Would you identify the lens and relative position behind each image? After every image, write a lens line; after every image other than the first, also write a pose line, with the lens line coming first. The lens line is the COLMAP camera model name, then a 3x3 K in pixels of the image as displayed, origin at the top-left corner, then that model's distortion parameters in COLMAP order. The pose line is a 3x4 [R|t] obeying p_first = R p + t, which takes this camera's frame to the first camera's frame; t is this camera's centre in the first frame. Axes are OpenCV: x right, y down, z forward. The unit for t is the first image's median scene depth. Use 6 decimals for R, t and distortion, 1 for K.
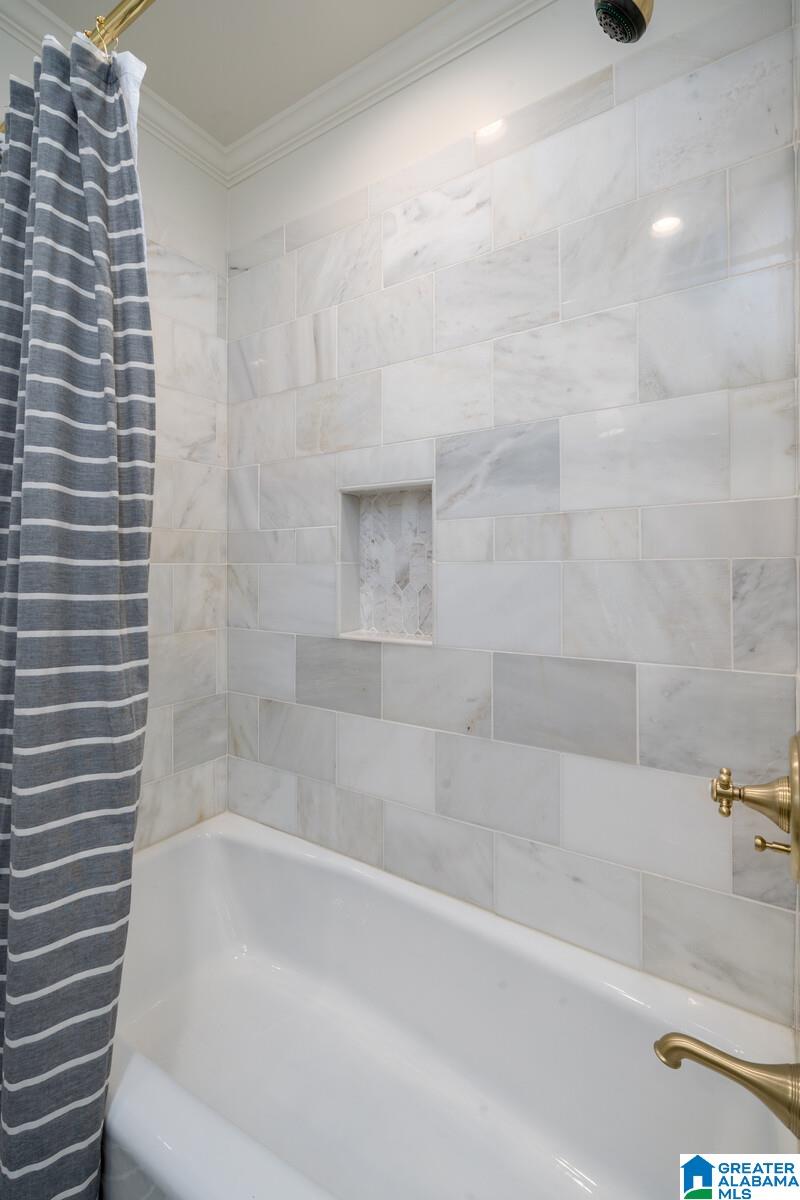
lens RADIAL K [[540.0, 0, 369.6], [0, 540.0, 570.7], [0, 0, 1]] dist [0.000486, 0.000690]
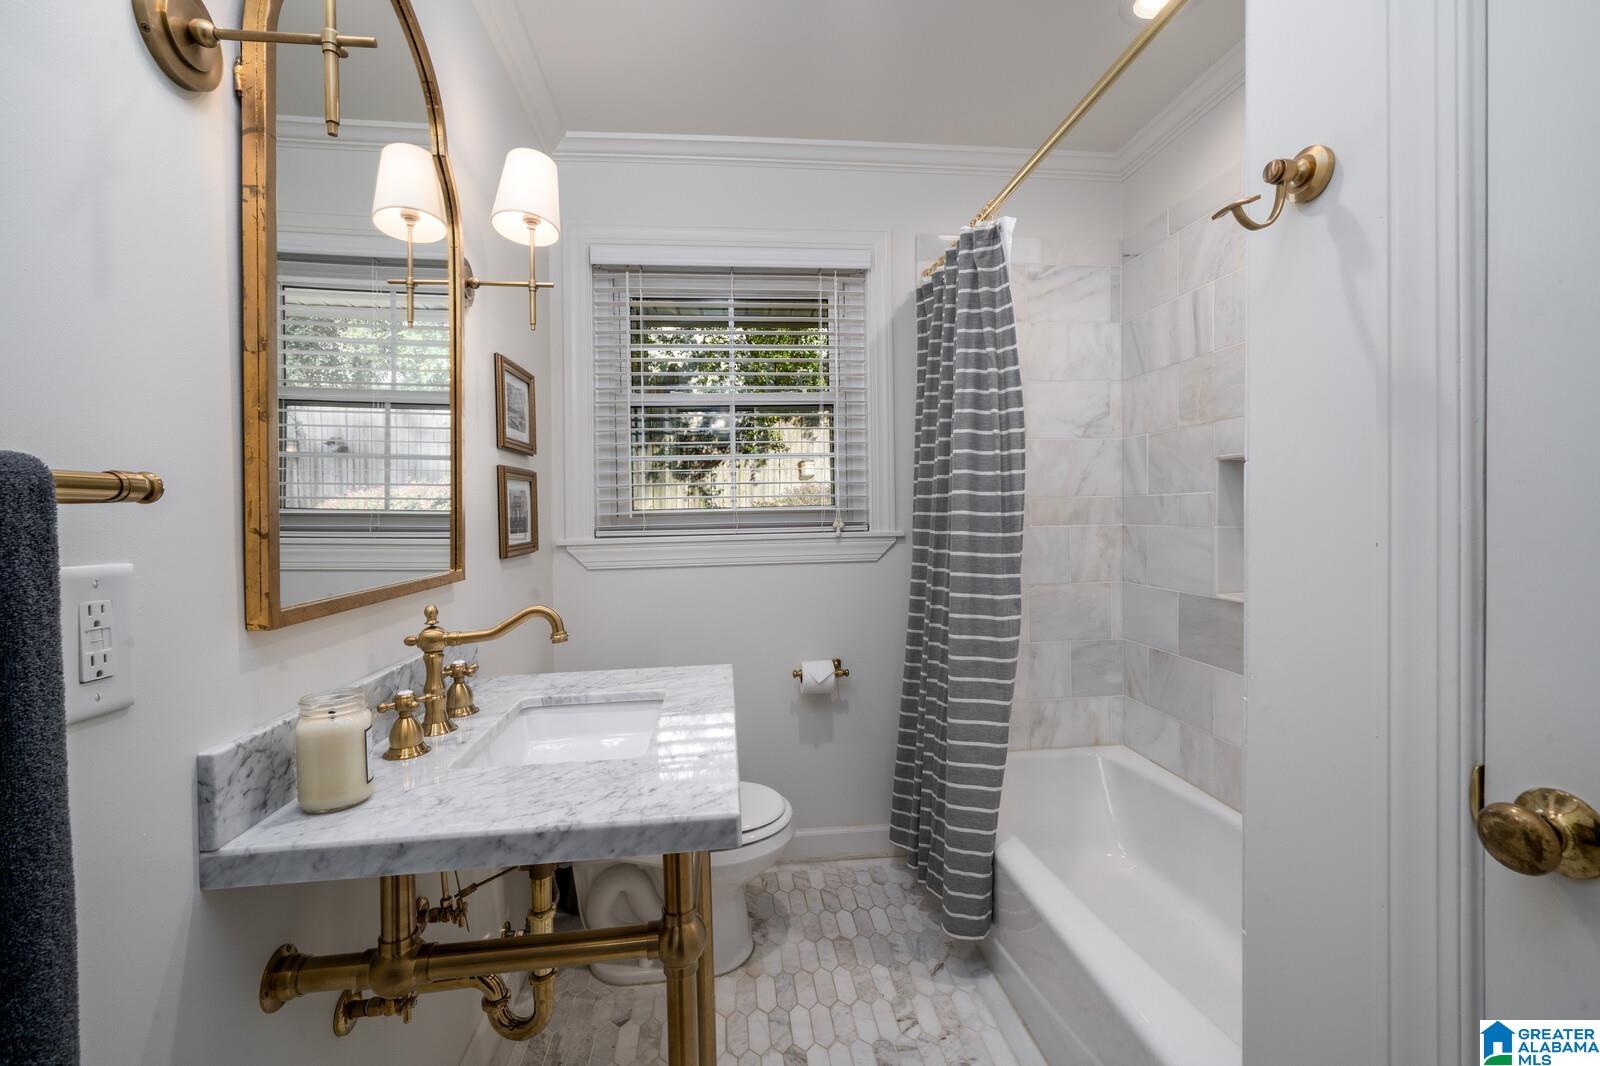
lens RADIAL K [[689.1, 0, 798.1], [0, 689.1, 504.6], [0, 0, 1]] dist [-0.000469, 0.000047]
pose [[0.660283, -0.015748, -0.750852, 0.402373], [0.011365, 0.999875, -0.010977, -0.051133], [0.750931, -0.001286, 0.660379, -0.489519]]
